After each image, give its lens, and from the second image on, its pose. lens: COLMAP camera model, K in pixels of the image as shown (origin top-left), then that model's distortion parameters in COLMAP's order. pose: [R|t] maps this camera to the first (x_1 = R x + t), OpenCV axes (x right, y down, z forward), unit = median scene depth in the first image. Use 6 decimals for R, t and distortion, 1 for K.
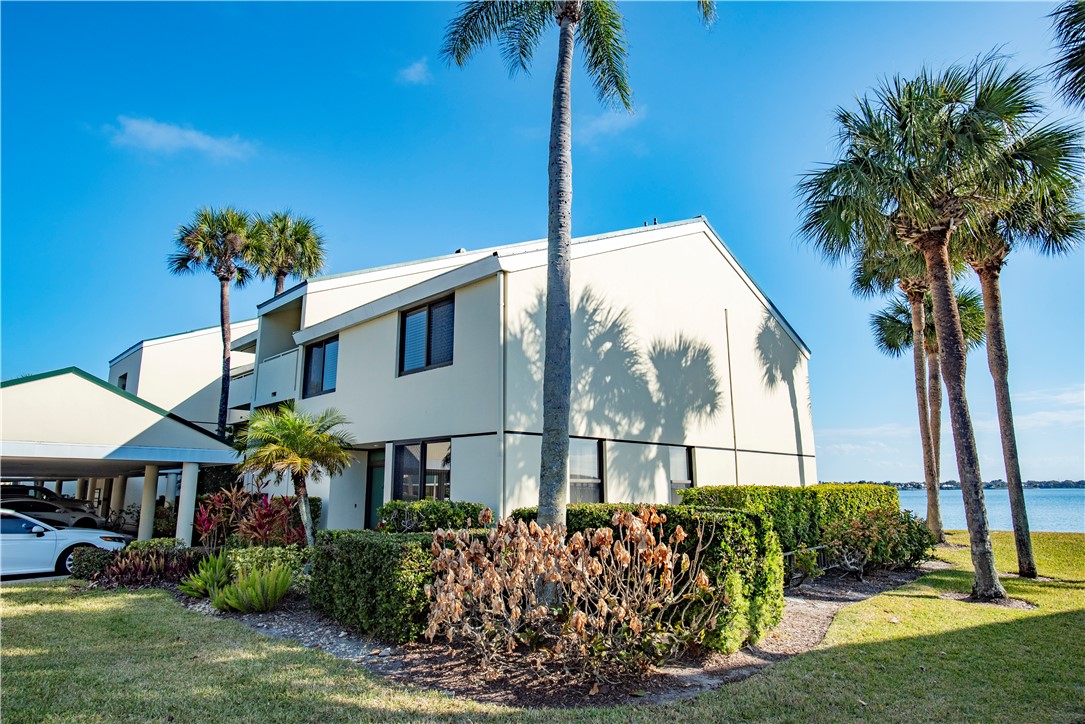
lens RADIAL K [[621.9, 0, 542.8], [0, 621.9, 362.2], [0, 0, 1]] dist [-0.040473, 0.015396]
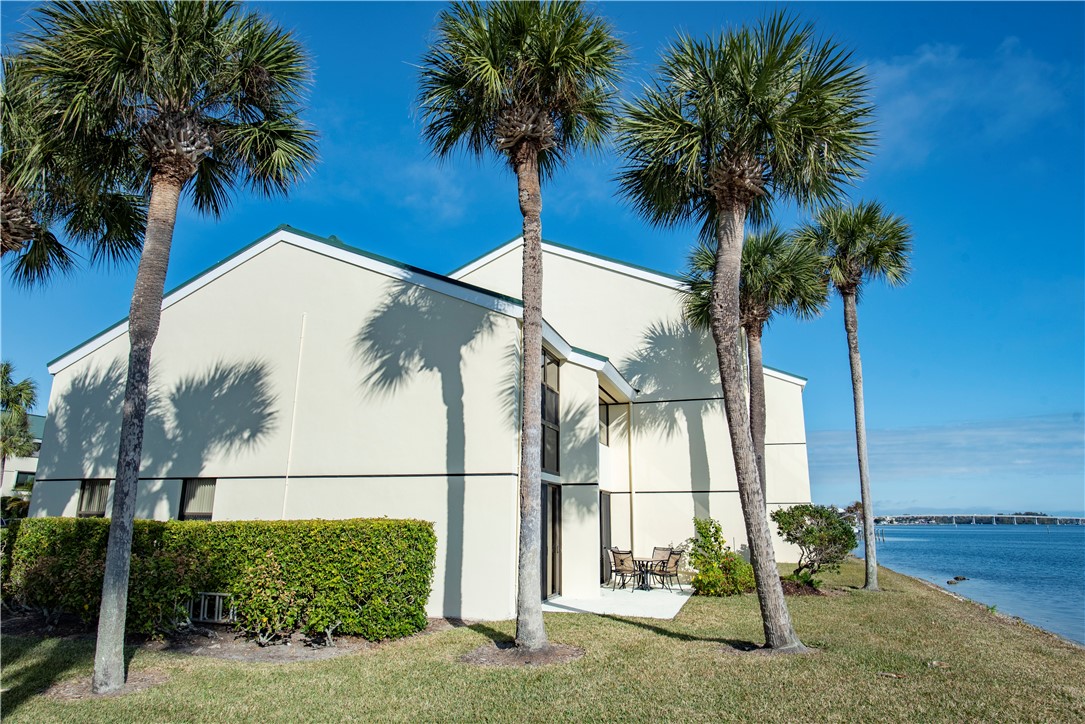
lens RADIAL K [[621.9, 0, 543.9], [0, 621.9, 363.8], [0, 0, 1]] dist [-0.040473, 0.015396]
pose [[0.474320, -0.205739, -0.855974, 1.439756], [0.171775, 0.975249, -0.139222, 0.197888], [0.863431, -0.080999, 0.497921, 1.041179]]
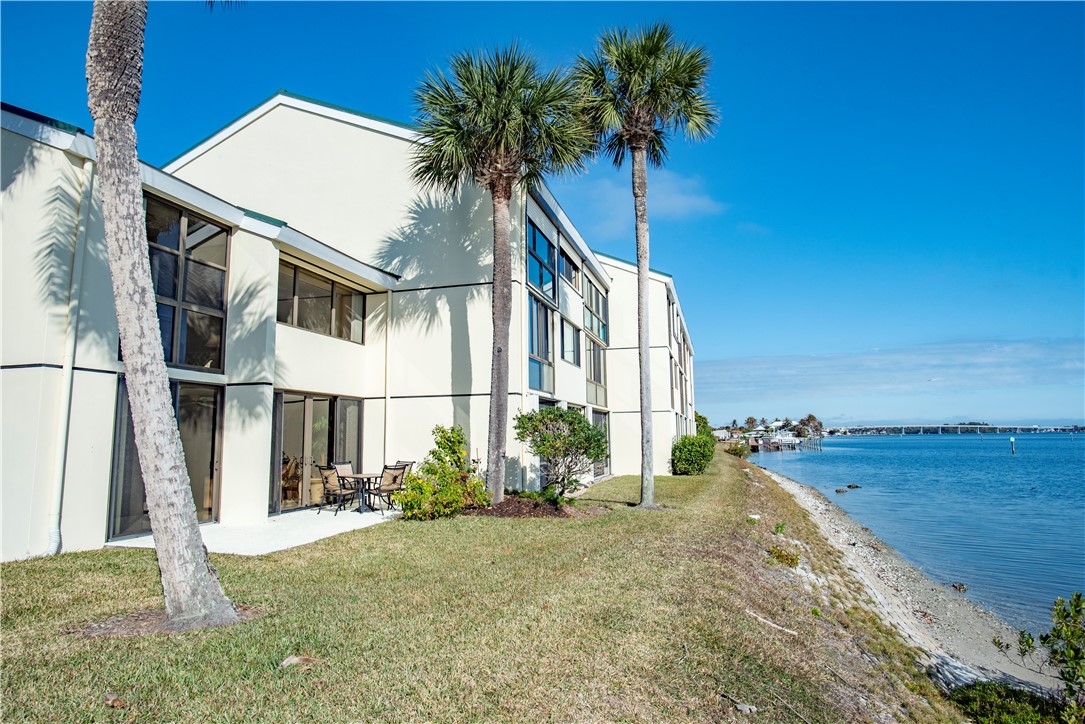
lens RADIAL K [[621.9, 0, 514.1], [0, 621.9, 351.5], [0, 0, 1]] dist [-0.040473, 0.015396]
pose [[0.500290, -0.115477, -0.858123, 1.414113], [0.186036, 0.982257, -0.023722, 0.312441], [0.845636, -0.147774, 0.512896, 1.518095]]
